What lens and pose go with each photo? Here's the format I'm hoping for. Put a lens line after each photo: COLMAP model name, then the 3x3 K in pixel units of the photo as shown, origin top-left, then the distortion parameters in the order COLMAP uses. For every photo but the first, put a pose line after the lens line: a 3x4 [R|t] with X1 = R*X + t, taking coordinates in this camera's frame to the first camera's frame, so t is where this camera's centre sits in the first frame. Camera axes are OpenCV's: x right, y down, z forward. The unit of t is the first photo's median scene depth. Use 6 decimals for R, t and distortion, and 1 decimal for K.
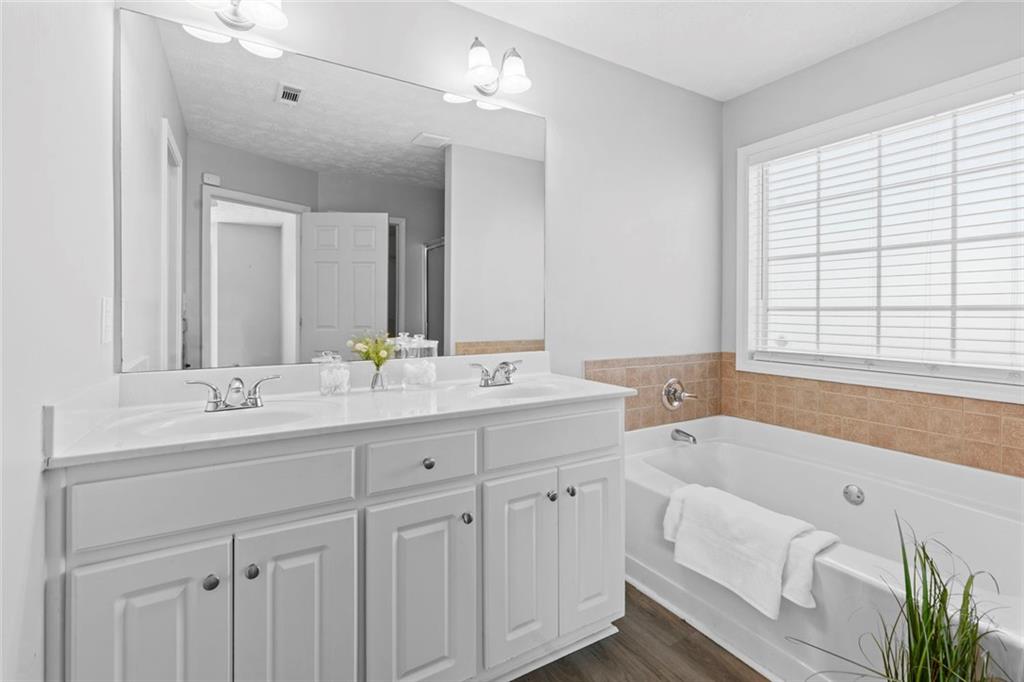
lens RADIAL K [[468.3, 0, 515.8], [0, 468.3, 310.6], [0, 0, 1]] dist [0.003547, 0.001850]
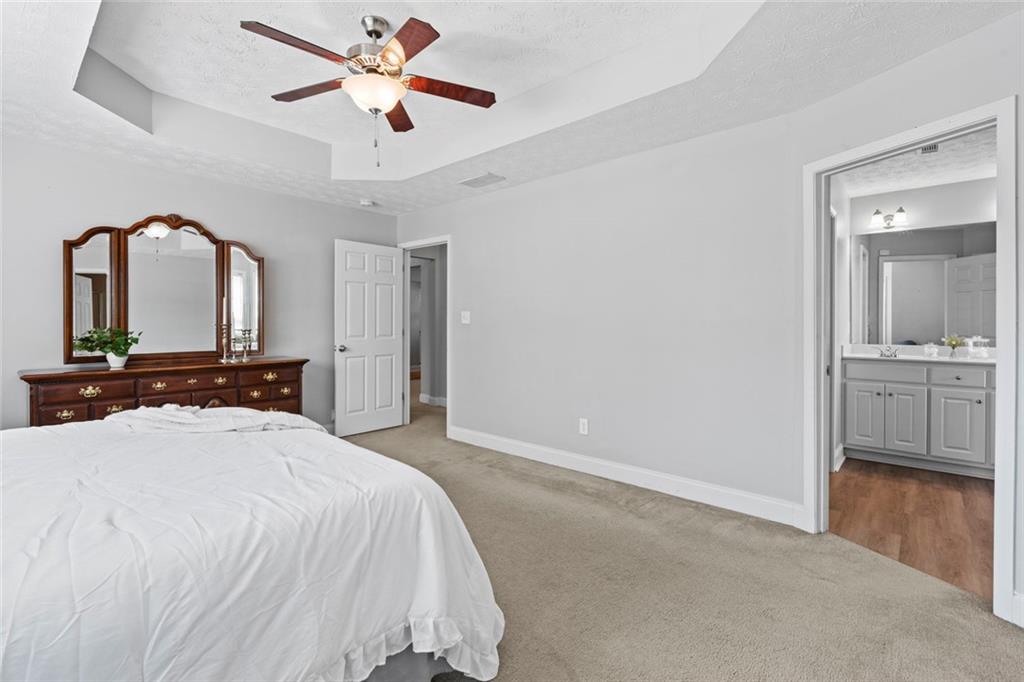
lens RADIAL K [[468.3, 0, 513.5], [0, 468.3, 324.9], [0, 0, 1]] dist [0.003547, 0.001850]
pose [[0.310341, 0.005119, -0.950612, 1.766453], [0.000447, 0.999985, 0.005530, -0.022772], [0.950625, -0.002141, 0.310334, -2.582479]]
